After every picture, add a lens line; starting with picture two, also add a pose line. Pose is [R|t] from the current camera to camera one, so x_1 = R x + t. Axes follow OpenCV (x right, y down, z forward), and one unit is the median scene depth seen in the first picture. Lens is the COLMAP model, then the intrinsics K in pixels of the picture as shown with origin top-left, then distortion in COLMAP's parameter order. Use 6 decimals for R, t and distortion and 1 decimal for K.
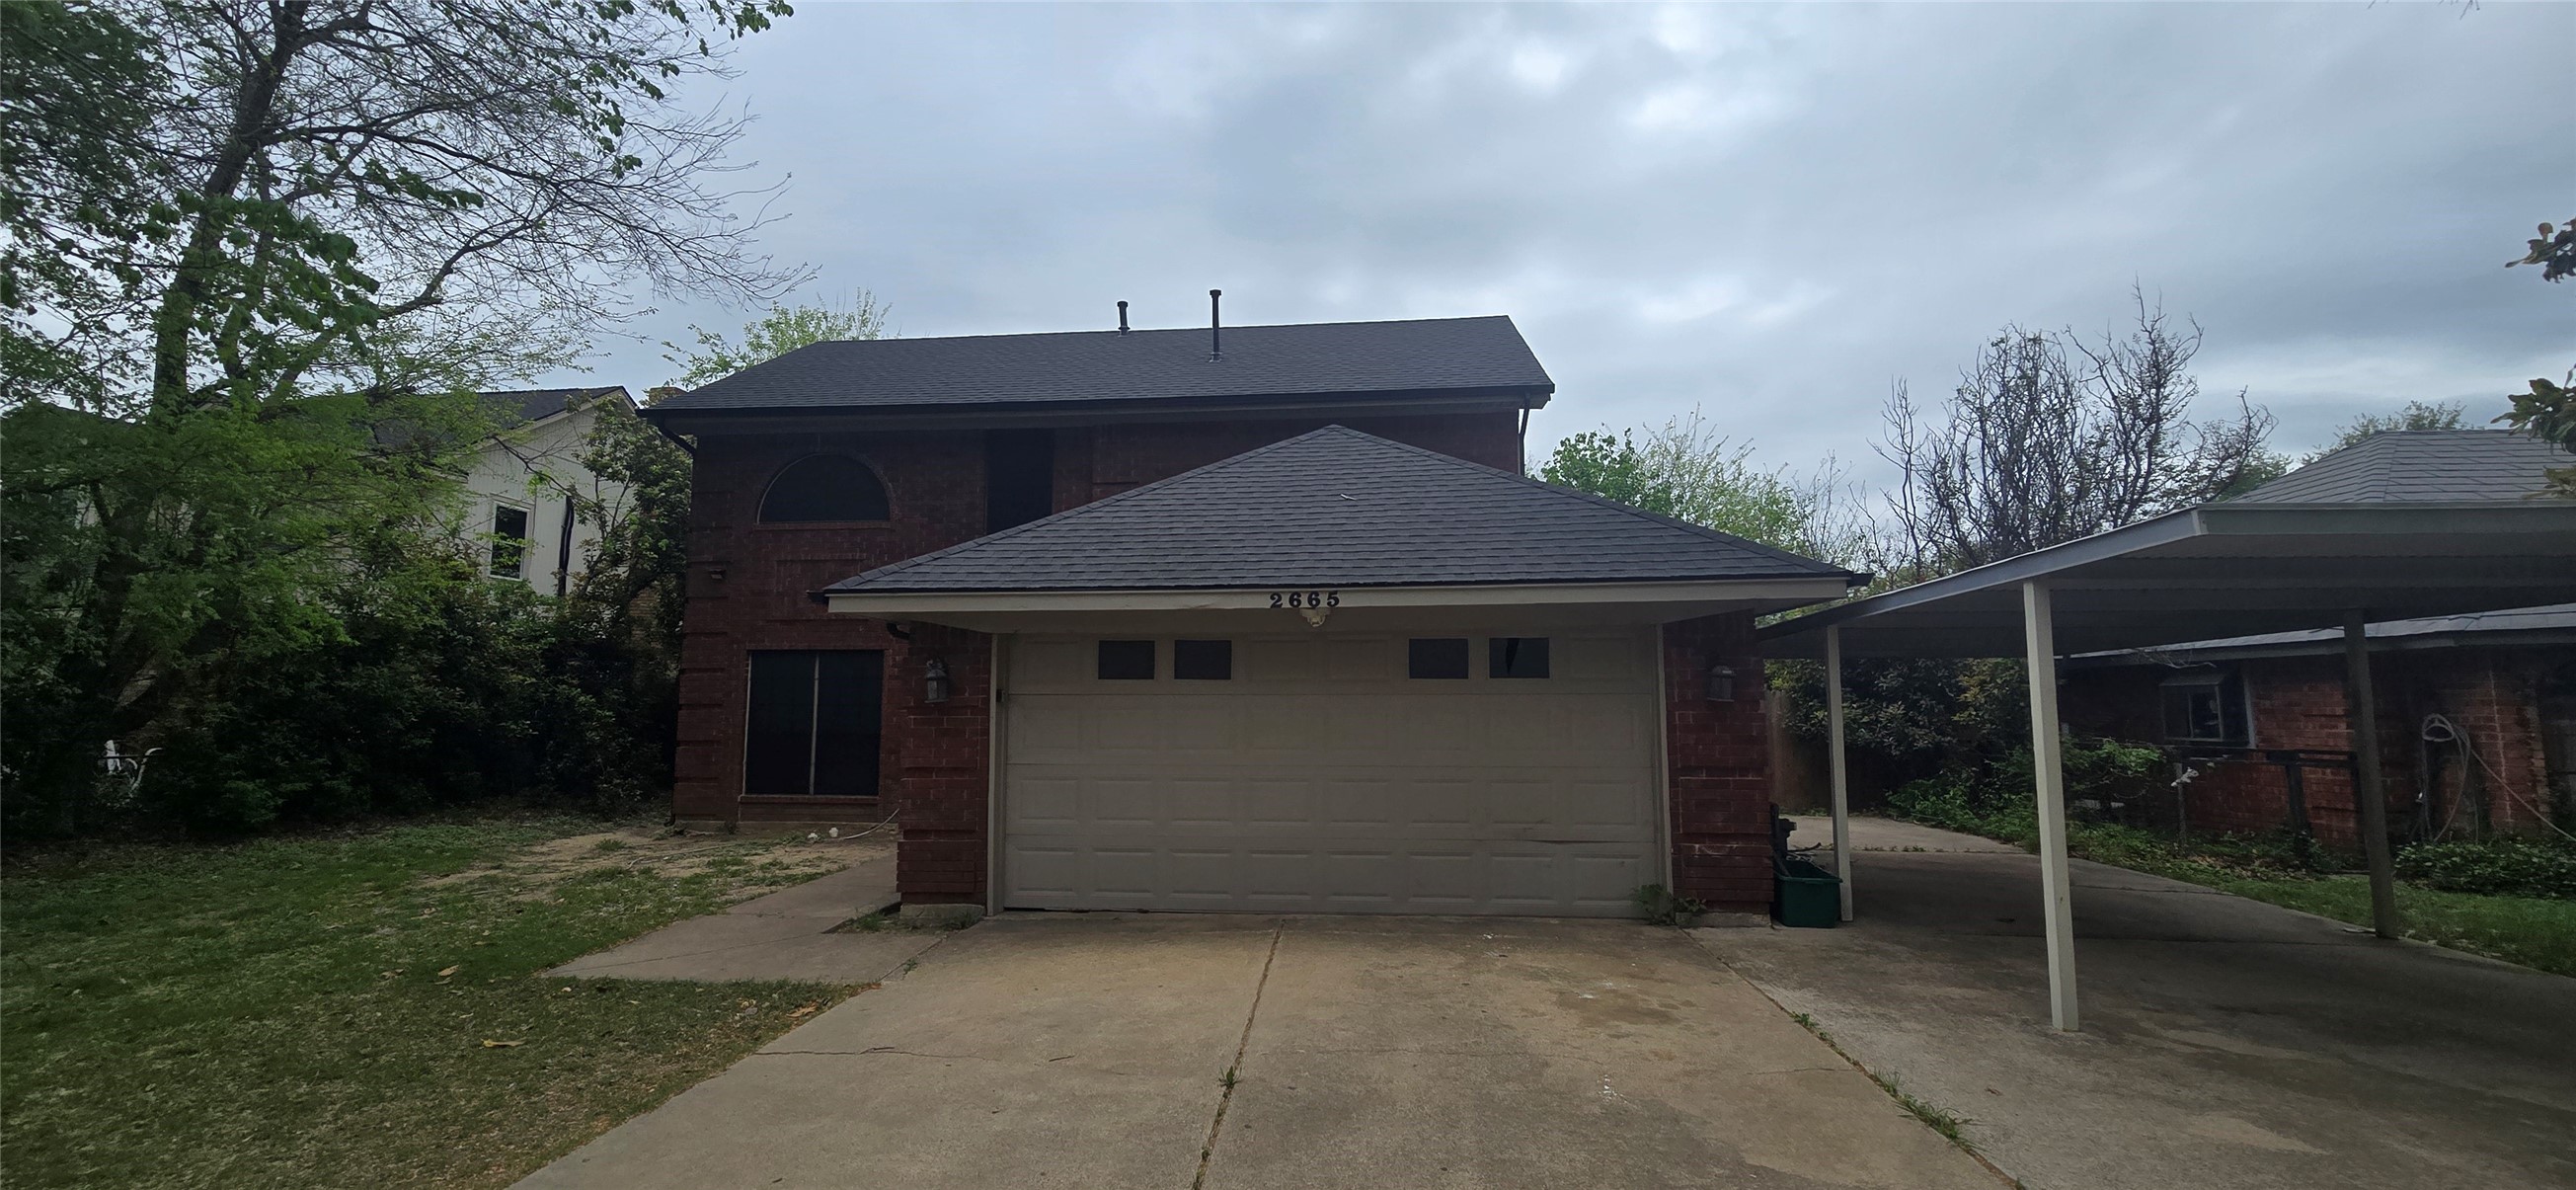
lens RADIAL K [[1044.5, 0, 1288.0], [0, 1044.5, 595.0], [0, 0, 1]] dist [-0.000998, -0.000203]
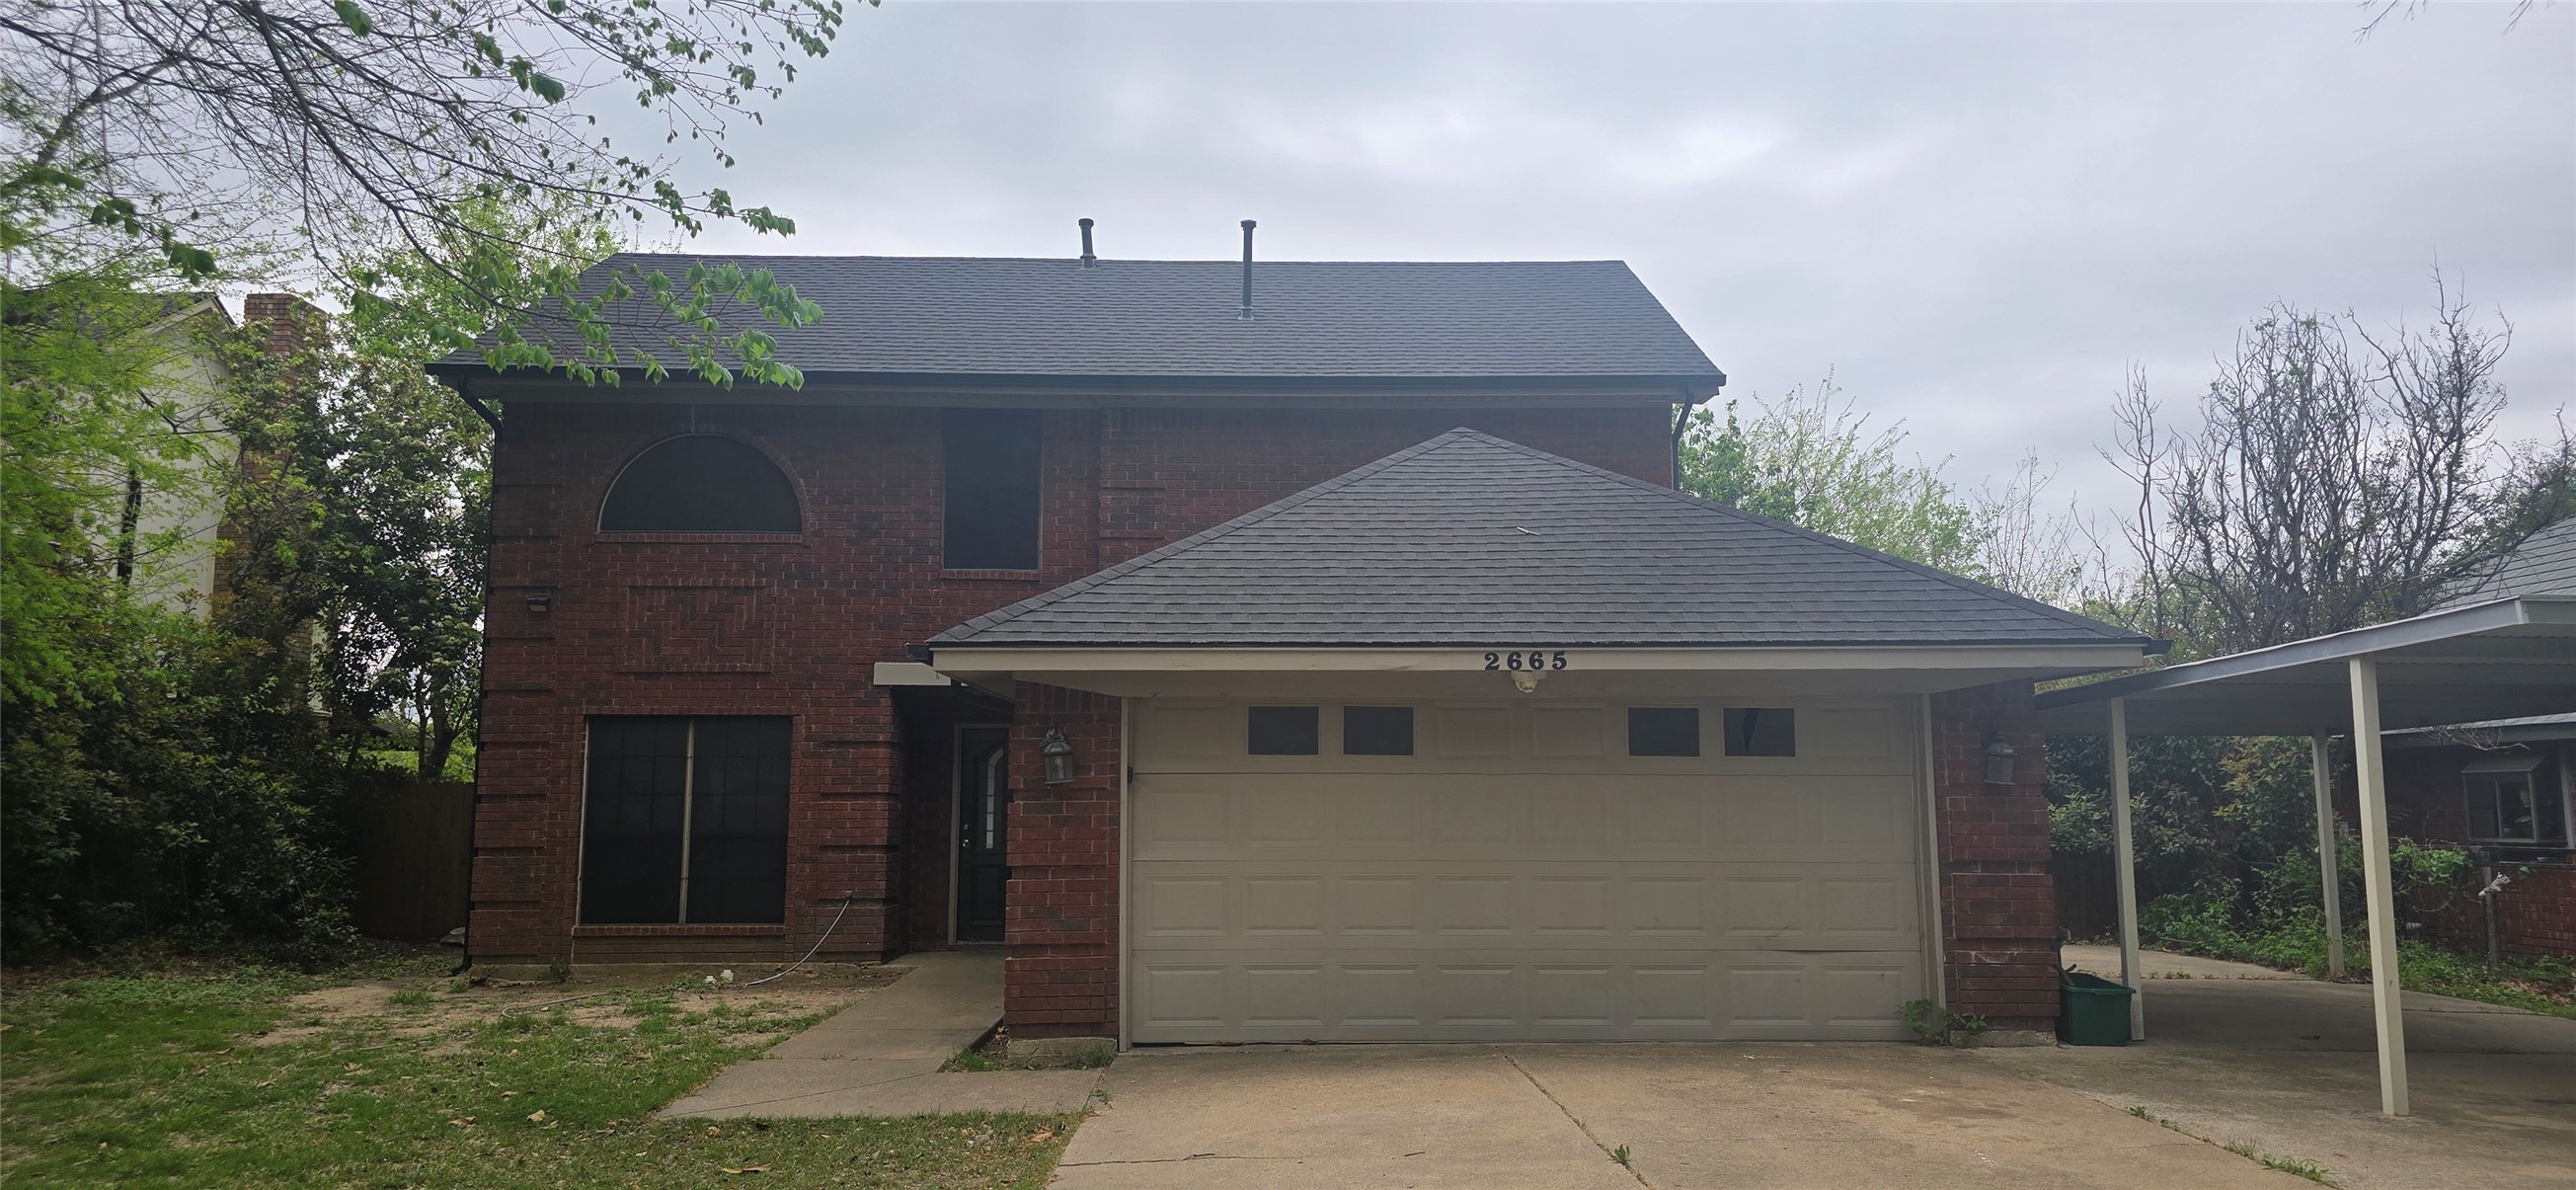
lens RADIAL K [[1757.2, 0, 1285.3], [0, 1757.2, 587.3], [0, 0, 1]] dist [0.068752, -0.049570]
pose [[0.992192, 0.015046, 0.123809, -0.216771], [-0.012607, 0.999711, -0.020466, -0.014470], [-0.124081, 0.018745, 0.992095, -0.236661]]
